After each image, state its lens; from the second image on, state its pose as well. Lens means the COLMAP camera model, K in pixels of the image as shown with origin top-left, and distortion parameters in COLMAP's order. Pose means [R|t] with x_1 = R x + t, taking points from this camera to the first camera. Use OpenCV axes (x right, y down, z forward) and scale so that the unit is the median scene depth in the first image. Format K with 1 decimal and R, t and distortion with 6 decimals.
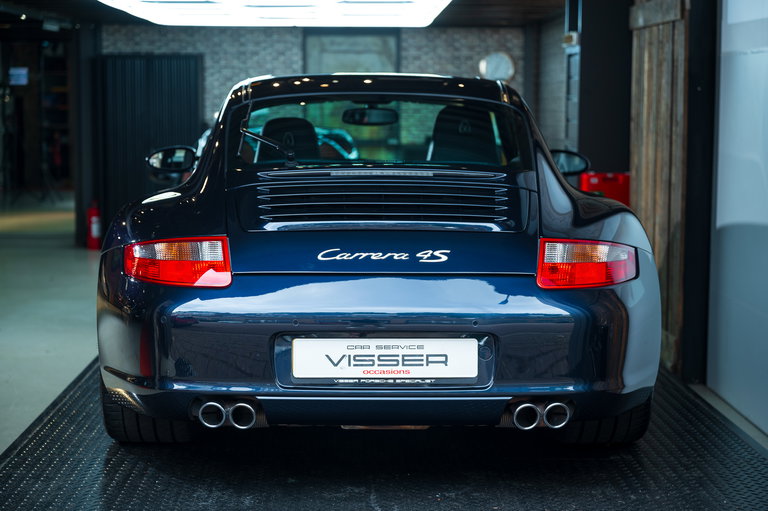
lens RADIAL K [[1536.8, 0, 383.8], [0, 1536.8, 257.1], [0, 0, 1]] dist [0.021747, 0.000000]
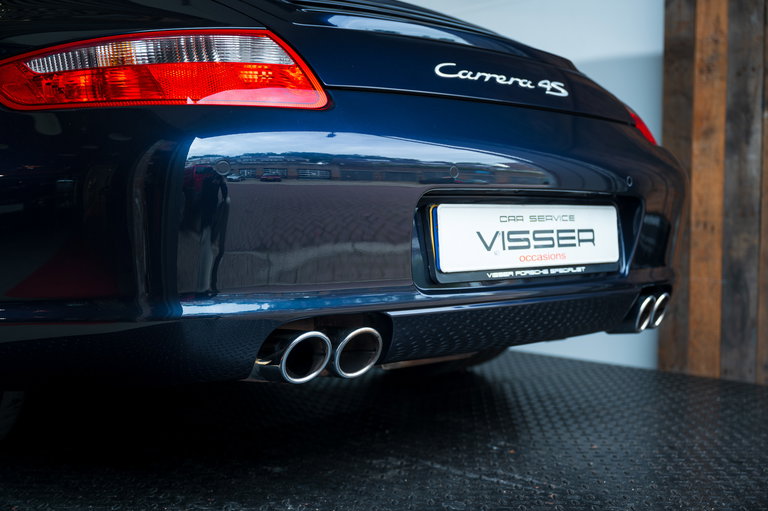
lens RADIAL K [[908.0, 0, 409.5], [0, 908.0, 263.4], [0, 0, 1]] dist [0.014278, 0.000000]
pose [[0.741182, -0.043318, 0.669905, -0.288400], [0.069001, 0.997546, -0.011839, 0.077133], [-0.667748, 0.054999, 0.742353, 0.750108]]
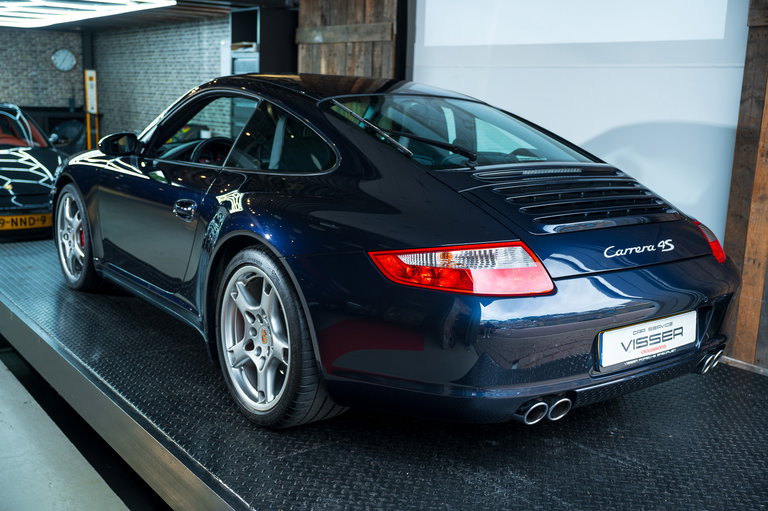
lens RADIAL K [[812.5, 0, 402.3], [0, 812.5, 260.5], [0, 0, 1]] dist [0.001184, 0.000000]
pose [[0.806343, -0.094826, 0.583797, -0.499356], [0.027304, 0.991979, 0.123415, -0.072135], [-0.590818, -0.083575, 0.802465, 0.618243]]
